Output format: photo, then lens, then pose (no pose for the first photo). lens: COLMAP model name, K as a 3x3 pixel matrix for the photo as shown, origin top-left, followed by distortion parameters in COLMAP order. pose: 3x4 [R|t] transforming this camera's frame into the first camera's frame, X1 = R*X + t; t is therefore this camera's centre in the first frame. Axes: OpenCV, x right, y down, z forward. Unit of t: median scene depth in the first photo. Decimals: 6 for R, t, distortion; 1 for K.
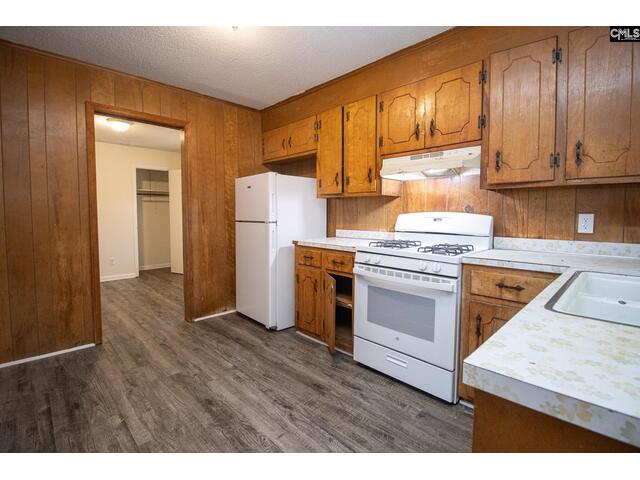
lens RADIAL K [[304.3, 0, 319.2], [0, 304.3, 230.0], [0, 0, 1]] dist [-0.002075, -0.000366]
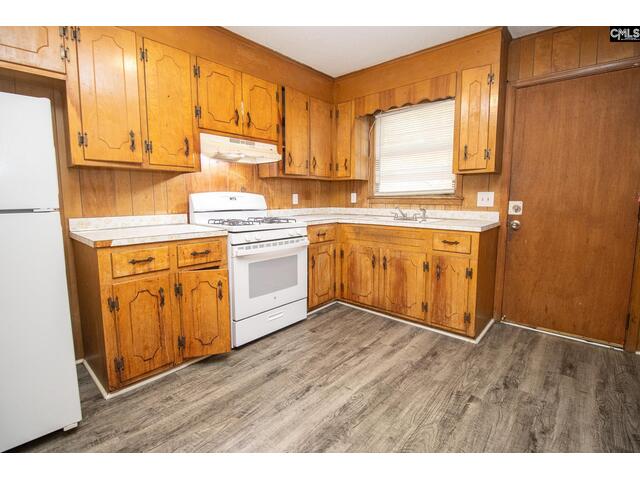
lens RADIAL K [[304.3, 0, 319.2], [0, 304.3, 230.0], [0, 0, 1]] dist [-0.002075, -0.000366]
pose [[-0.065960, -0.113272, 0.991372, -0.863706], [0.051577, 0.991821, 0.116755, -0.037387], [-0.996488, 0.058834, -0.059578, 0.833097]]
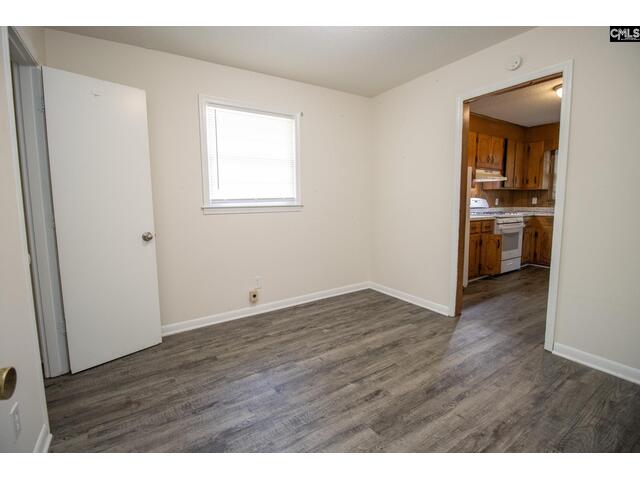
lens RADIAL K [[295.5, 0, 320.1], [0, 295.5, 227.4], [0, 0, 1]] dist [0.003390, 0.000439]
pose [[0.200463, -0.098045, 0.974783, -2.051869], [0.056810, 0.994469, 0.088342, -0.108638], [-0.978053, 0.037668, 0.204924, 1.822331]]
